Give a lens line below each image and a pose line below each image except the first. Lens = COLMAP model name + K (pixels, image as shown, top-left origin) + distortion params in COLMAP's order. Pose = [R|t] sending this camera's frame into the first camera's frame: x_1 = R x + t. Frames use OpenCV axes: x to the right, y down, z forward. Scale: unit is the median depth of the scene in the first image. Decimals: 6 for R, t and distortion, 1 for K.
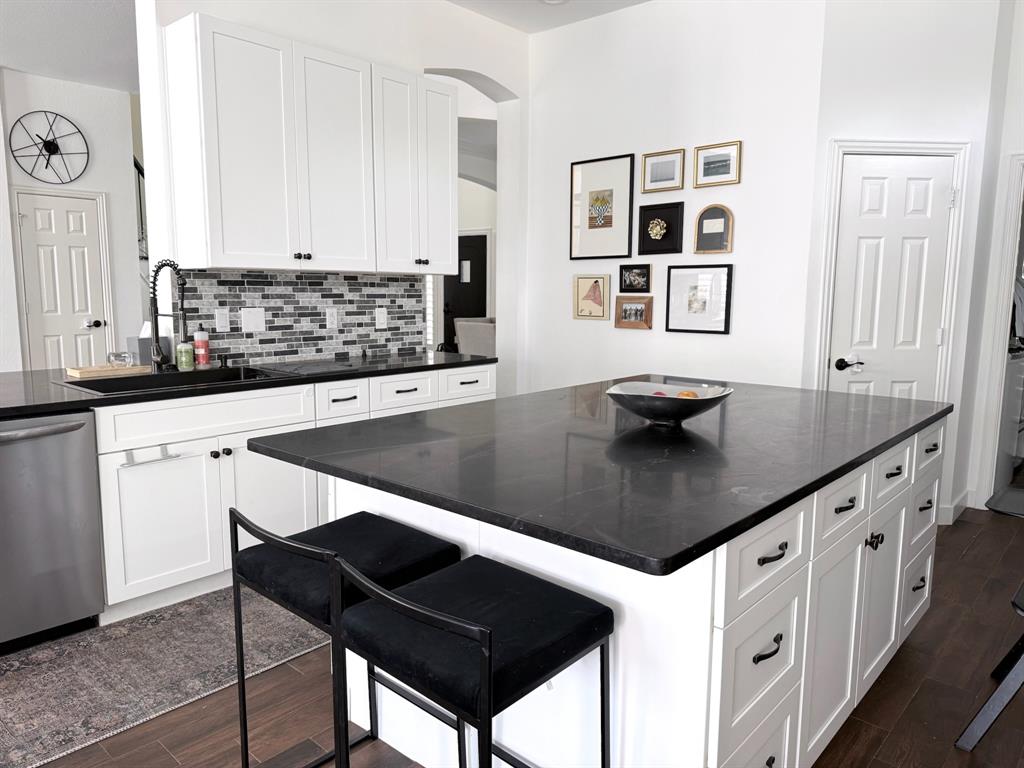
lens RADIAL K [[723.4, 0, 513.7], [0, 723.4, 386.6], [0, 0, 1]] dist [0.042621, -0.026236]
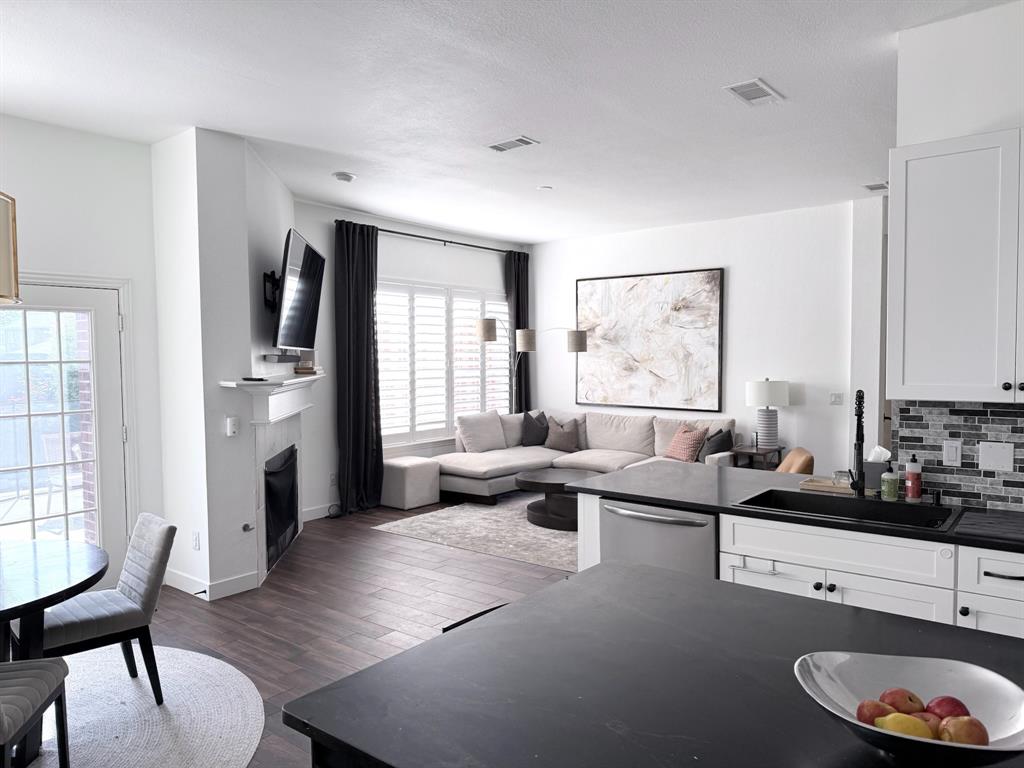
lens RADIAL K [[723.4, 0, 494.7], [0, 723.4, 401.3], [0, 0, 1]] dist [0.042621, -0.026236]
pose [[0.063108, 0.054576, -0.996513, 0.460296], [-0.126425, 0.990897, 0.046262, -0.124216], [0.989967, 0.123065, 0.069433, 0.367742]]
